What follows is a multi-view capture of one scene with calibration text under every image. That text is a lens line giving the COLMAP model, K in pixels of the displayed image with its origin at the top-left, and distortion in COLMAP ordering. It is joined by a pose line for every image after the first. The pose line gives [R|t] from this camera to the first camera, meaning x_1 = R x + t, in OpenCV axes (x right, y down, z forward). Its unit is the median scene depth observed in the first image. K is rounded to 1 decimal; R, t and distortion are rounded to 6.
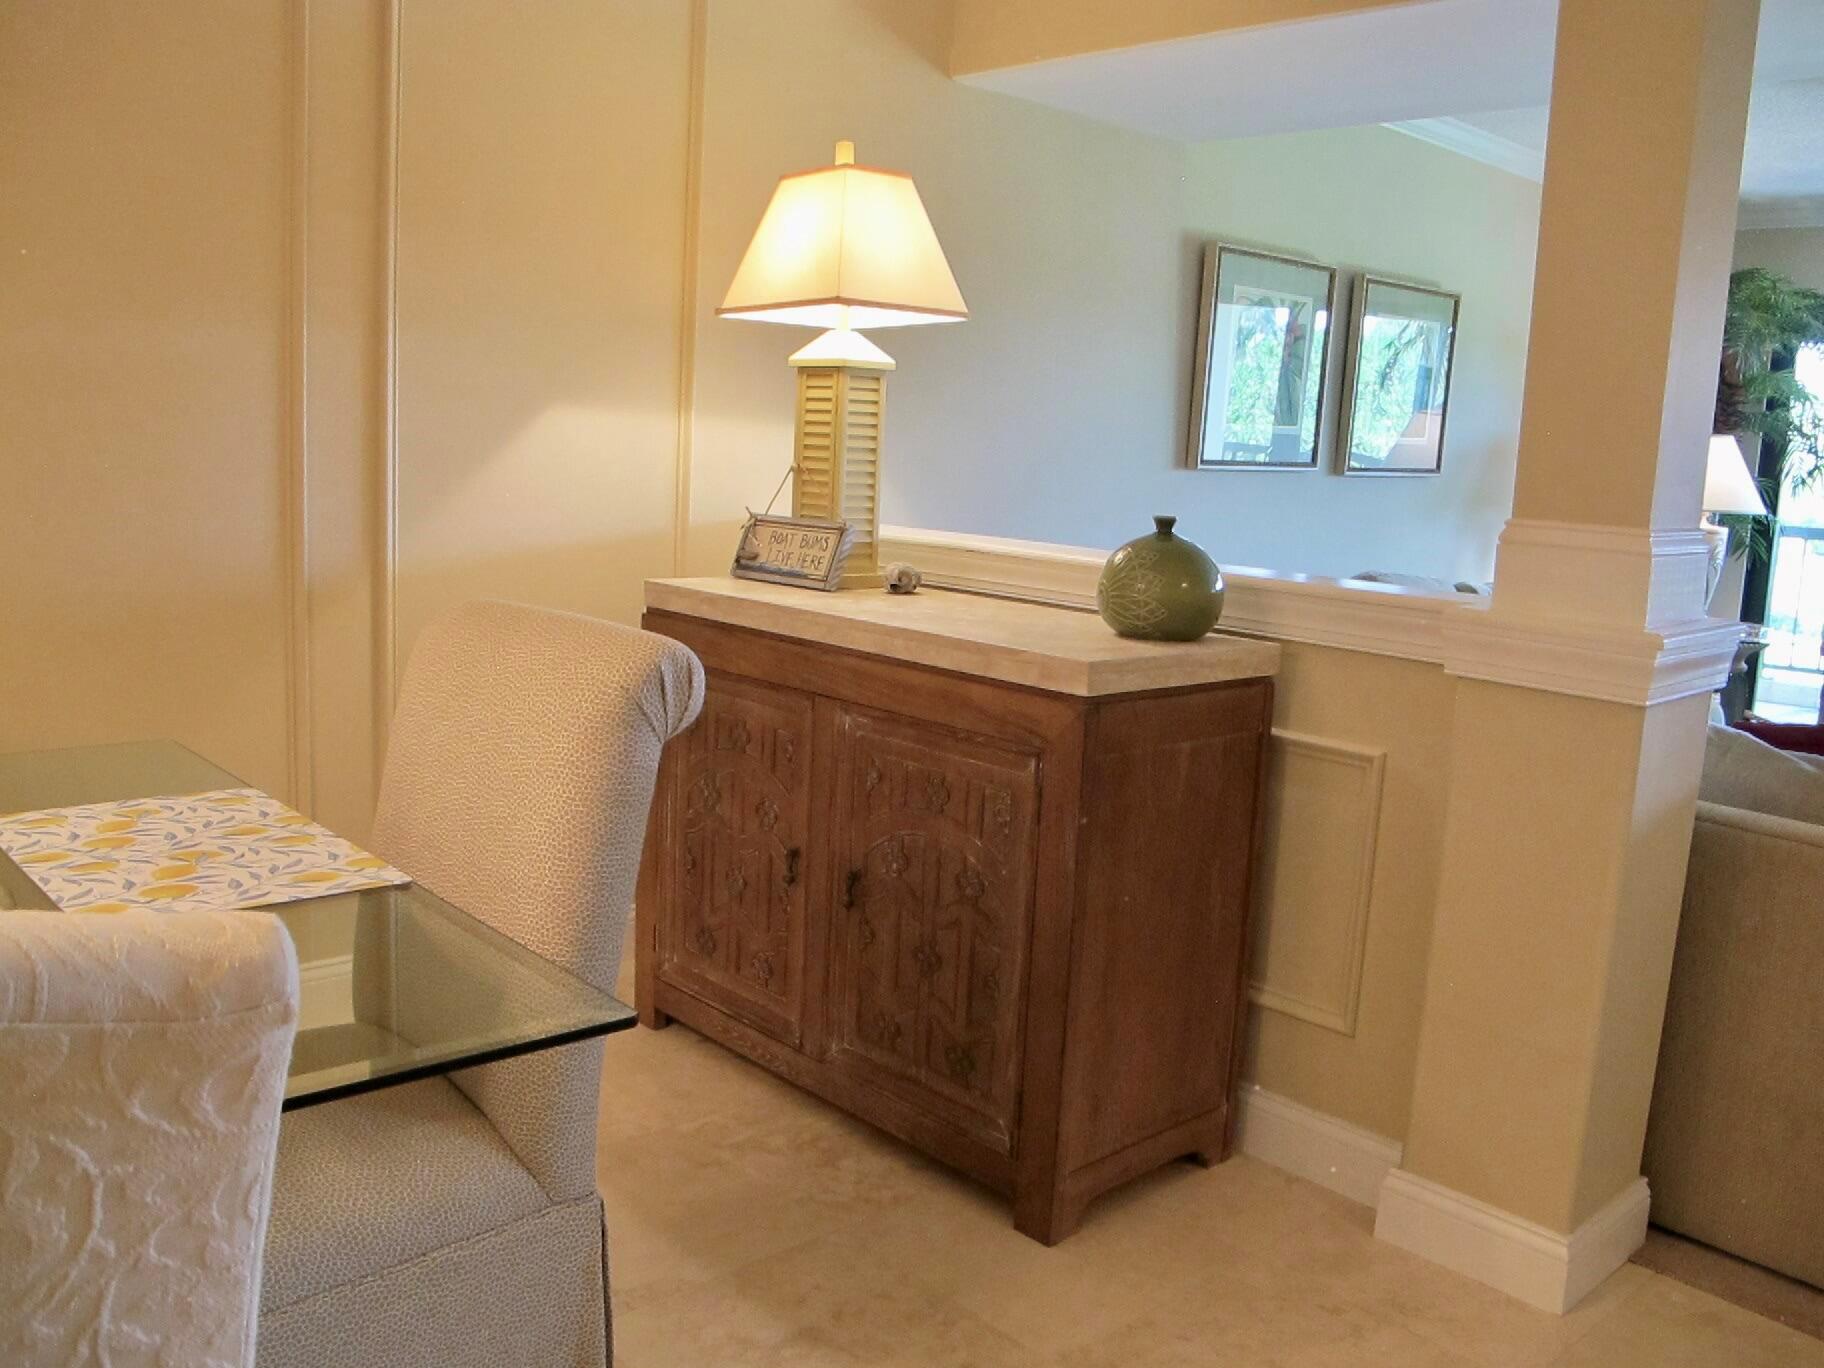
lens RADIAL K [[1569.7, 0, 920.2], [0, 1569.7, 689.4], [0, 0, 1]] dist [-0.103994, 0.011699]
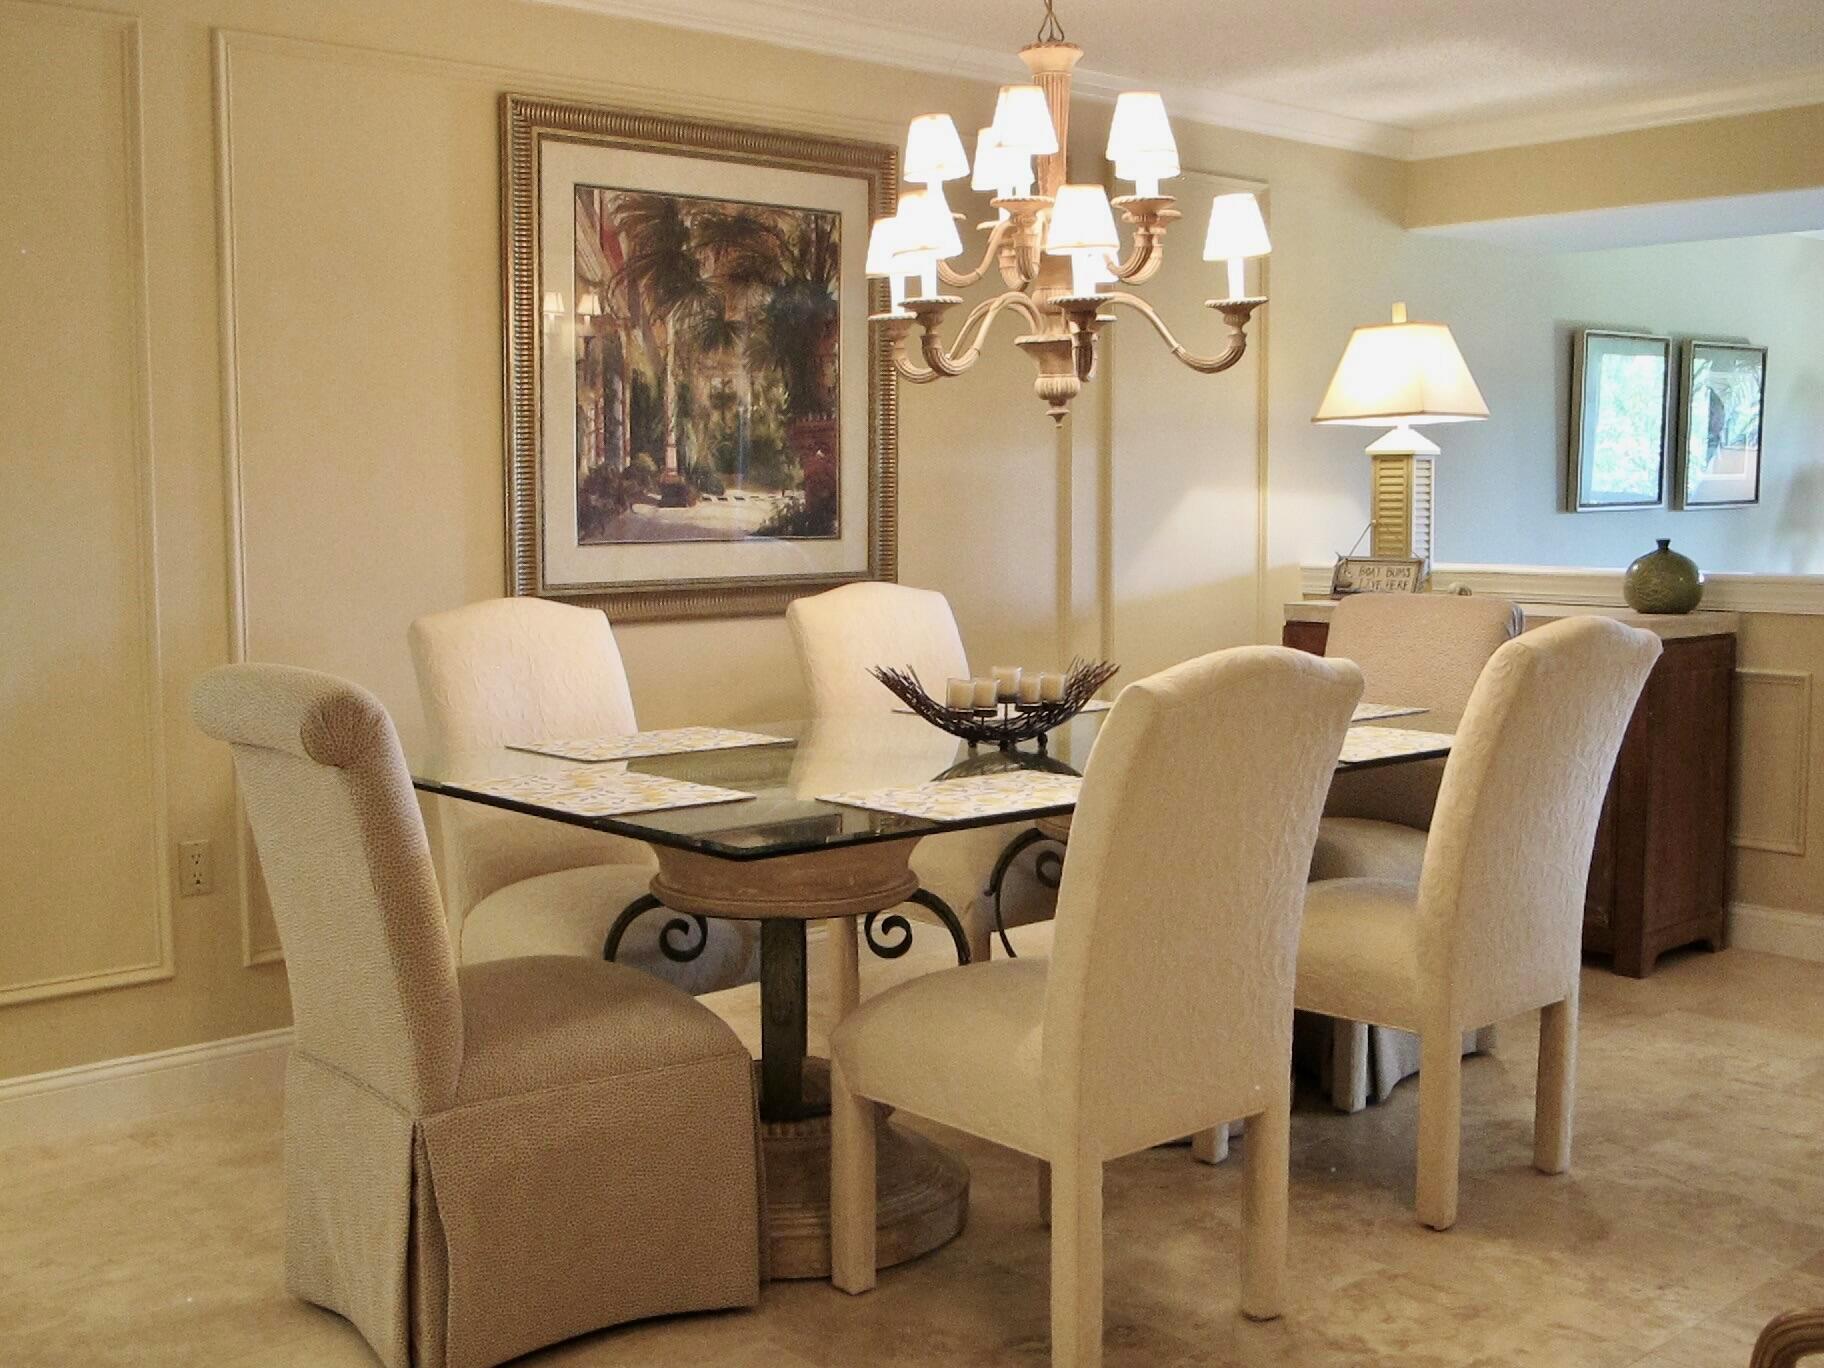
lens RADIAL K [[2021.8, 0, 912.5], [0, 2021.8, 673.5], [0, 0, 1]] dist [-0.071665, 0.000000]
pose [[0.998154, -0.051636, -0.031972, -0.466335], [0.049178, 0.996090, -0.073397, 0.118325], [0.035637, 0.071689, 0.996790, -0.905798]]
